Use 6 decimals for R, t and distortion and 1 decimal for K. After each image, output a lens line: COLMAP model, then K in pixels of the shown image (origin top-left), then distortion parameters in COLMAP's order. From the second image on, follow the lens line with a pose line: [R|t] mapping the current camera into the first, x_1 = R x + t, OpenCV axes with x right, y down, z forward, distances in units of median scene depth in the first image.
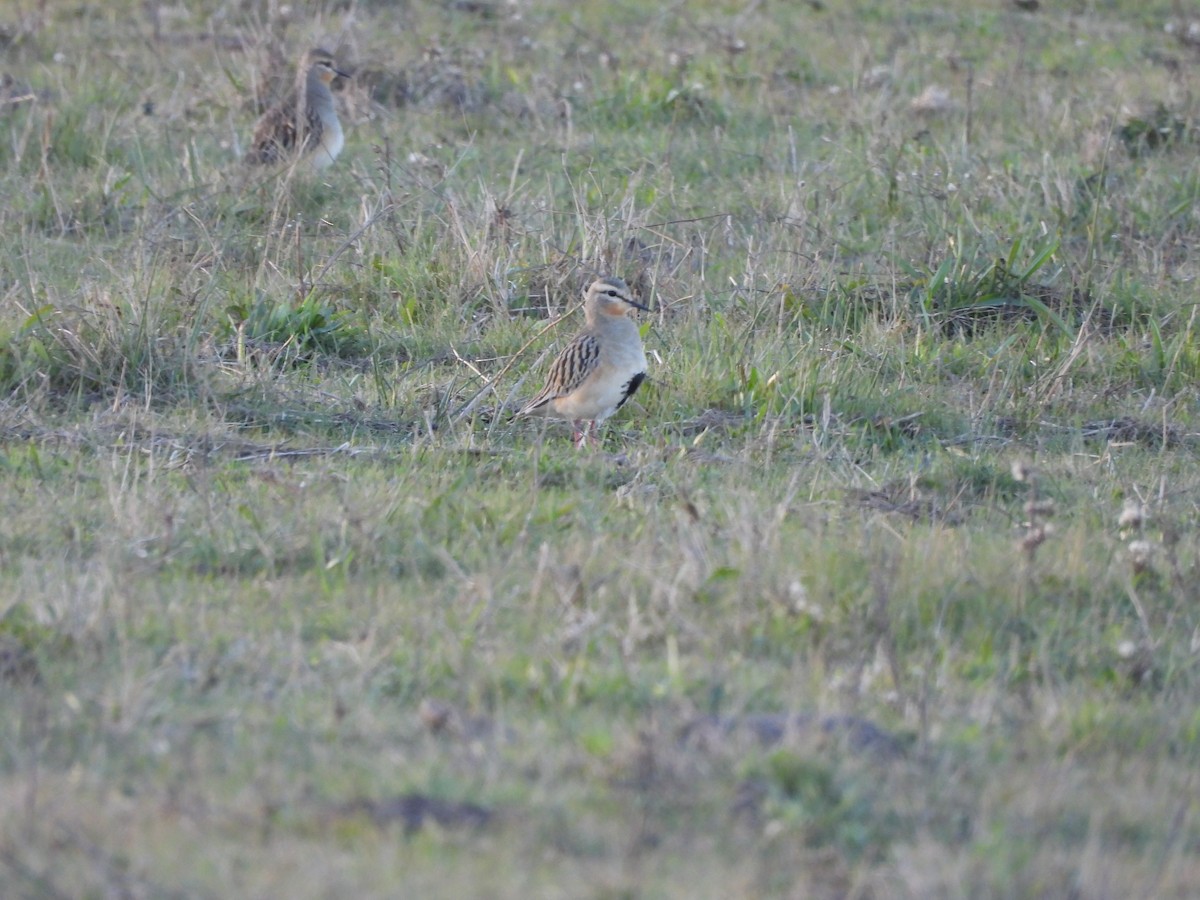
lens RADIAL K [[479.9, 0, 600.5], [0, 479.9, 450.6], [0, 0, 1]] dist [-0.000032, -0.000185]
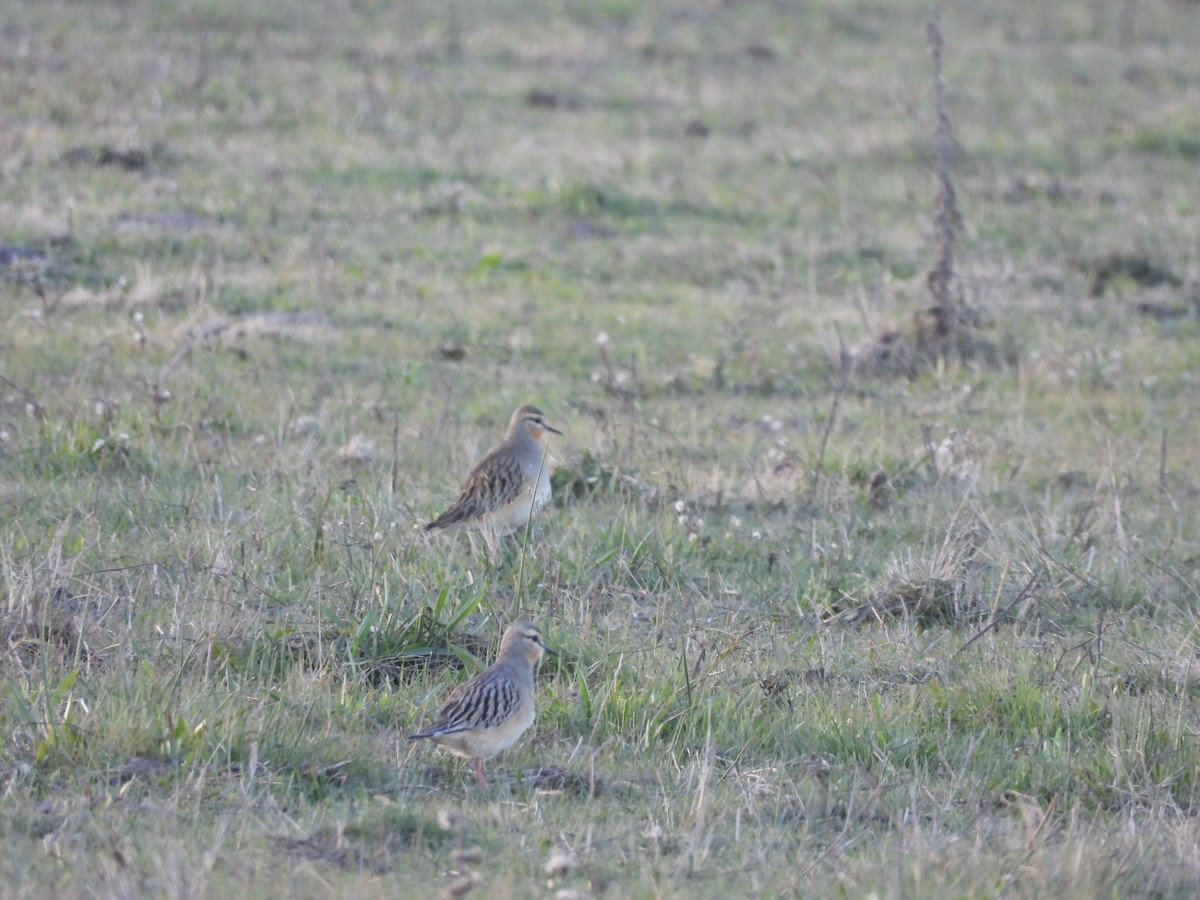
lens RADIAL K [[479.9, 0, 599.6], [0, 479.9, 449.5], [0, 0, 1]] dist [-0.000032, -0.000185]
pose [[1.000000, 0.000667, 0.000272, 1.193839], [-0.000667, 1.000000, 0.000329, -0.731032], [-0.000272, -0.000329, 1.000000, -0.001146]]
